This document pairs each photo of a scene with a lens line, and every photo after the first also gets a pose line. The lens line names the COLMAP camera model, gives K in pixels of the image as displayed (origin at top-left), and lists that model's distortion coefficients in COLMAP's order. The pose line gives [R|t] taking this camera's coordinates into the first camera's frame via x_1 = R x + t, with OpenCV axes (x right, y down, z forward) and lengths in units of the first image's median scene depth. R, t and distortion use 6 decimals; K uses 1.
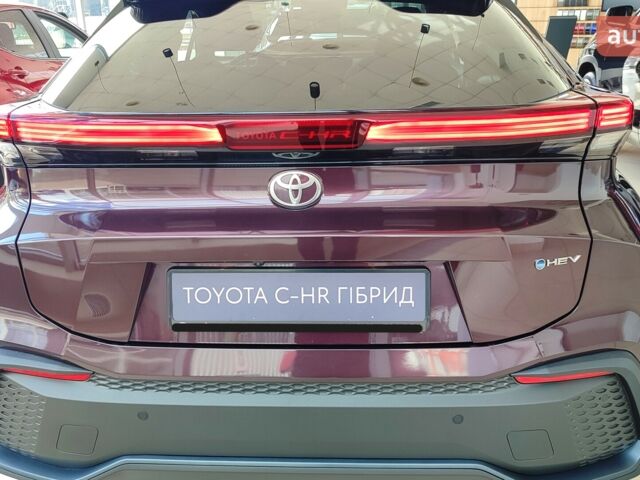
lens RADIAL K [[544.9, 0, 320.5], [0, 544.9, 240.1], [0, 0, 1]] dist [0.017884, -0.008585]
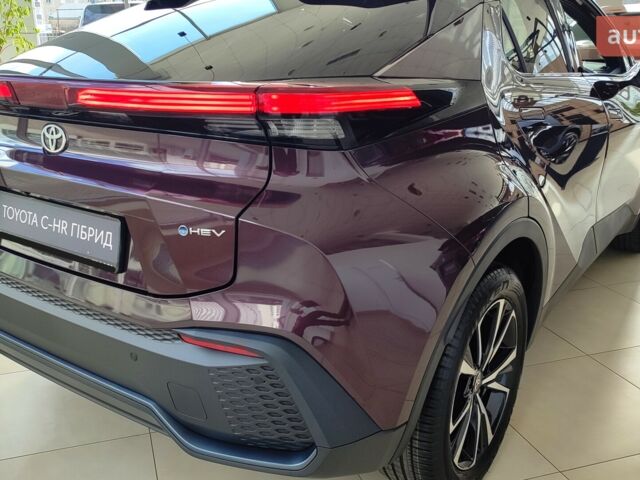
lens RADIAL K [[544.9, 0, 321.4], [0, 544.9, 236.9], [0, 0, 1]] dist [0.017884, -0.008585]
pose [[0.880230, 0.183989, -0.437428, 1.070929], [-0.186432, 0.981741, 0.037780, -0.033657], [0.436392, 0.048296, 0.898460, 0.140462]]
